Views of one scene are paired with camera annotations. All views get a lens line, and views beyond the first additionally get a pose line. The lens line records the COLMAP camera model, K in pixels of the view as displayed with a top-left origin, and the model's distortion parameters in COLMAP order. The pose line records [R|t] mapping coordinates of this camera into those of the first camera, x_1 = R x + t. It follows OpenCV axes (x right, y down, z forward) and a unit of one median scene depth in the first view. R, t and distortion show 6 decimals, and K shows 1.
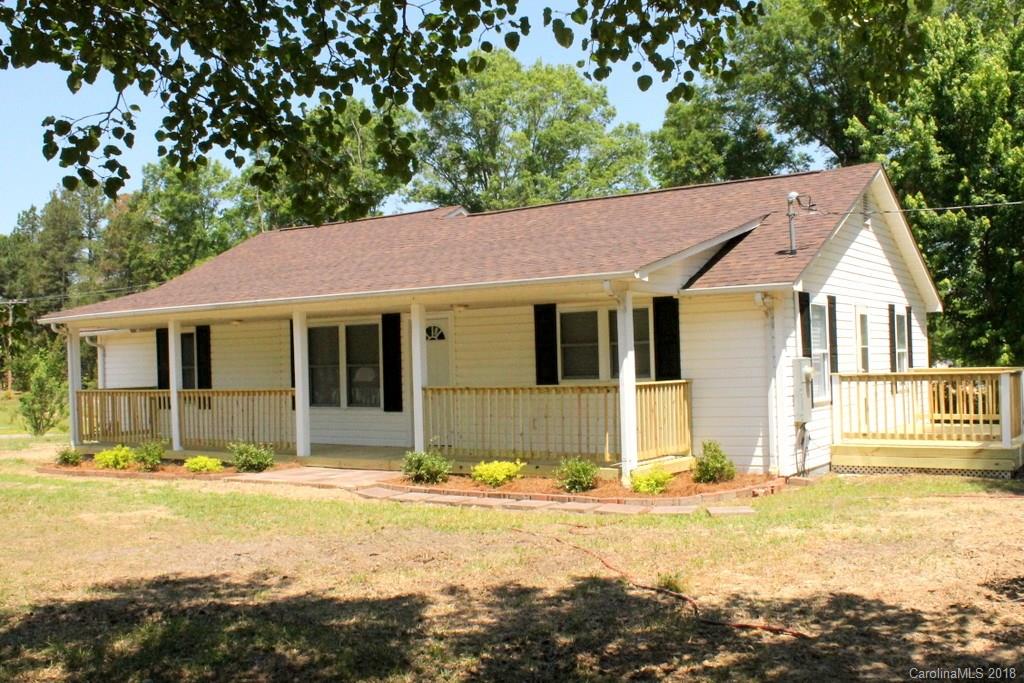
lens RADIAL K [[1024.7, 0, 512.0], [0, 1024.7, 341.5], [0, 0, 1]] dist [-0.110797, 0.011802]
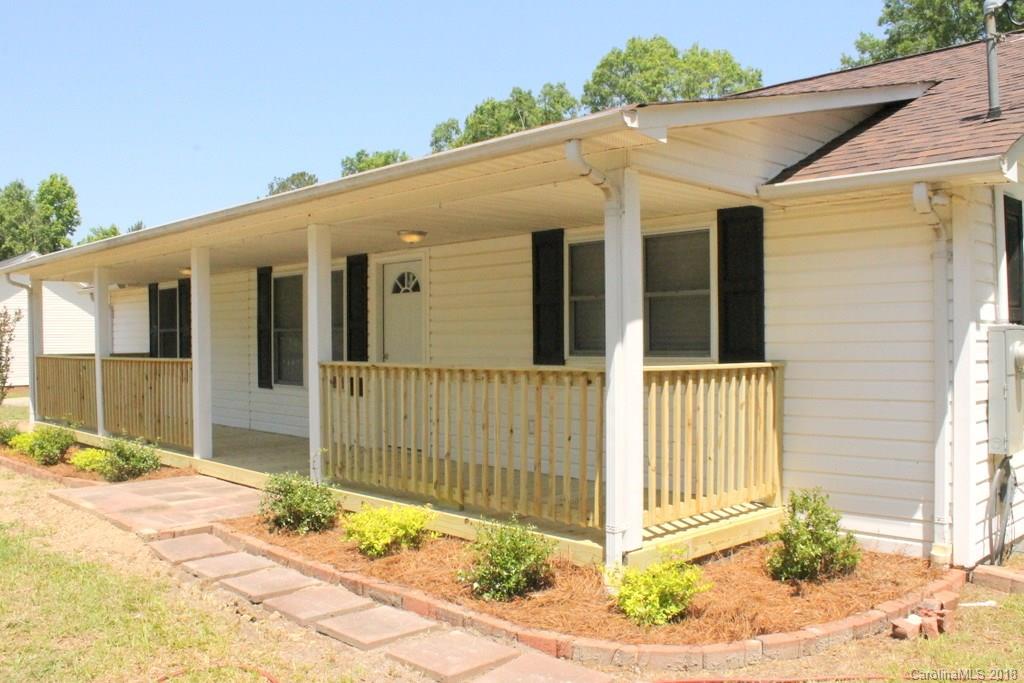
lens RADIAL K [[874.6, 0, 518.6], [0, 874.6, 344.7], [0, 0, 1]] dist [-0.165632, 0.147618]
pose [[0.980728, 0.023187, -0.193996, 0.114959], [-0.017838, 0.999412, 0.029272, 0.015787], [0.194561, -0.025247, 0.980565, 0.483608]]
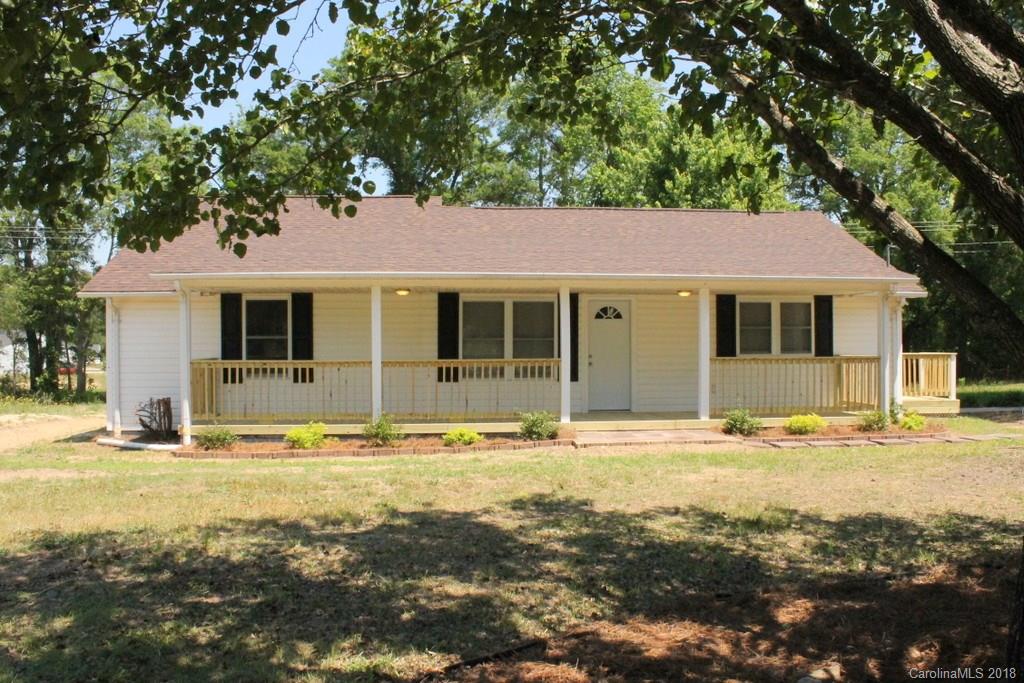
lens RADIAL K [[874.6, 0, 518.6], [0, 874.6, 344.7], [0, 0, 1]] dist [-0.165632, 0.147618]
pose [[0.772384, 0.022664, 0.634752, -0.834310], [-0.030220, 0.999543, 0.001084, 0.031975], [-0.634437, -0.020020, 0.772716, 0.328051]]
